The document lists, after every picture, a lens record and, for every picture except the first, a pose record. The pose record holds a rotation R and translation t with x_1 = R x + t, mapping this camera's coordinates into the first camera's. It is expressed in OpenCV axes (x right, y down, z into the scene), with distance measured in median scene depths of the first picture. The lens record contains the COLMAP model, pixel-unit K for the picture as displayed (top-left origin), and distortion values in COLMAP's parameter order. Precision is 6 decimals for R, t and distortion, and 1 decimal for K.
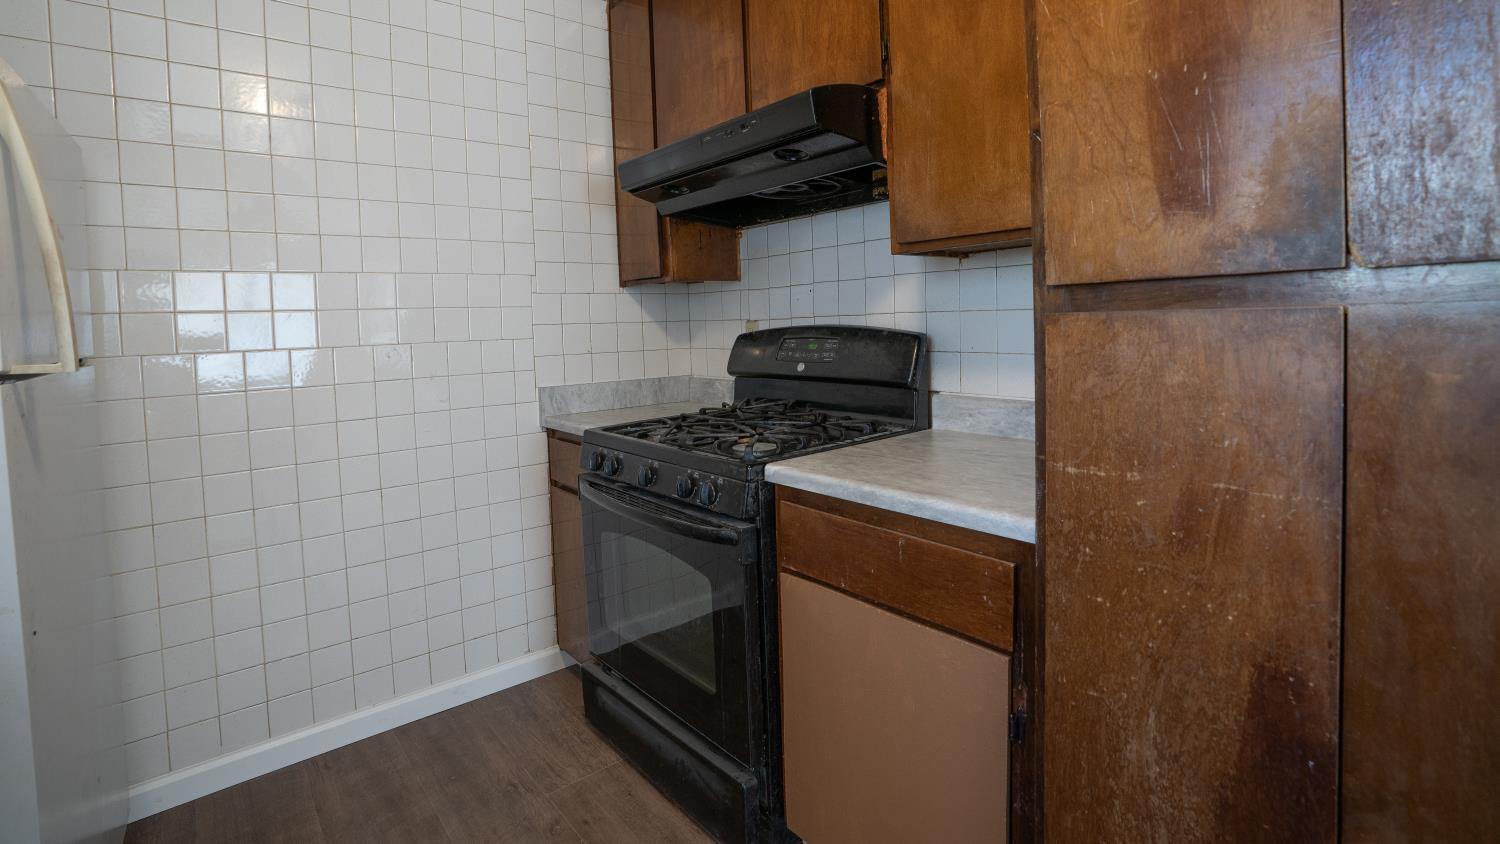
lens RADIAL K [[703.6, 0, 749.4], [0, 703.6, 359.6], [0, 0, 1]] dist [-0.042579, 0.012589]
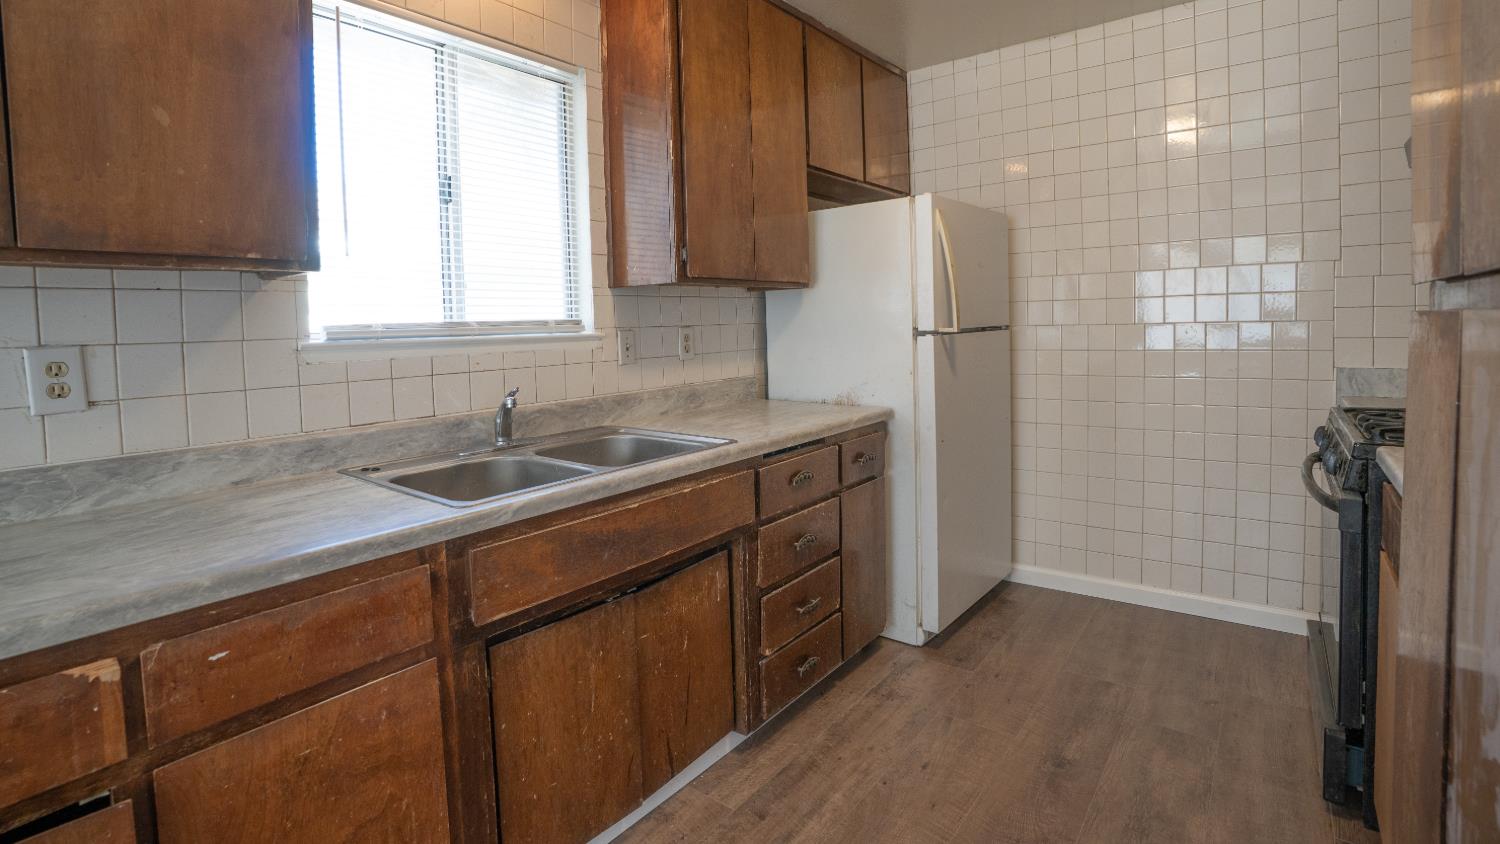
lens RADIAL K [[703.6, 0, 740.0], [0, 703.6, 356.9], [0, 0, 1]] dist [-0.042579, 0.012589]
pose [[0.214554, 0.071207, -0.974113, 0.518430], [-0.032842, 0.997301, 0.065669, -0.012125], [0.976160, 0.017902, 0.216314, -0.097643]]
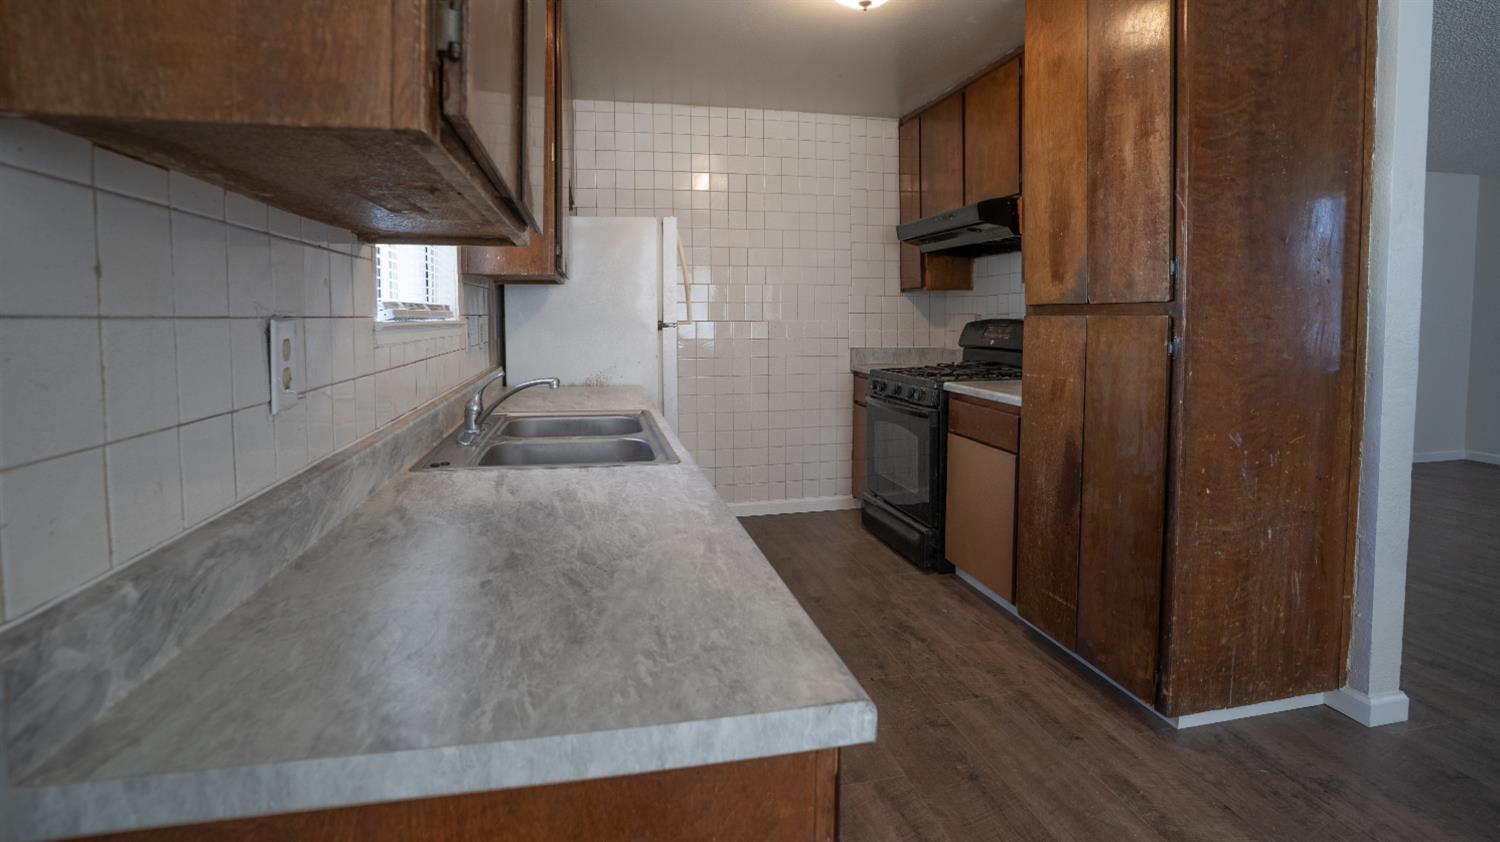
lens RADIAL K [[703.6, 0, 746.4], [0, 703.6, 347.4], [0, 0, 1]] dist [-0.042579, 0.012589]
pose [[0.890403, 0.052539, -0.452131, 0.286760], [-0.052536, 0.998540, 0.012573, 0.031320], [0.452131, 0.012558, 0.891863, -0.753333]]
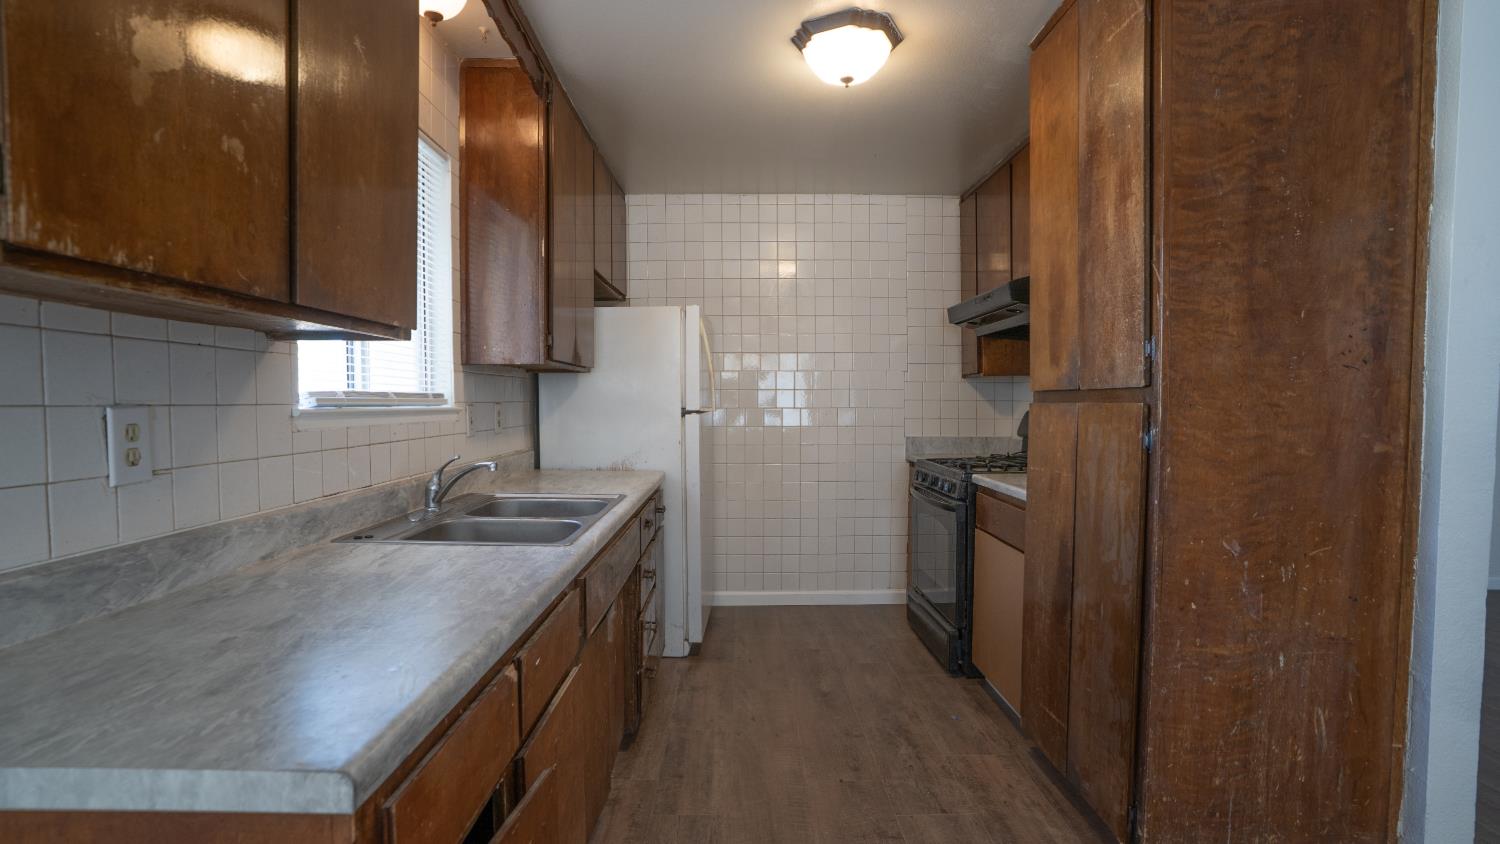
lens RADIAL K [[703.6, 0, 741.7], [0, 703.6, 431.5], [0, 0, 1]] dist [-0.042579, 0.012589]
pose [[0.775002, 0.058528, -0.629243, 0.489825], [-0.058874, 0.998059, 0.020320, 0.017032], [0.629211, 0.021298, 0.776943, -0.618559]]
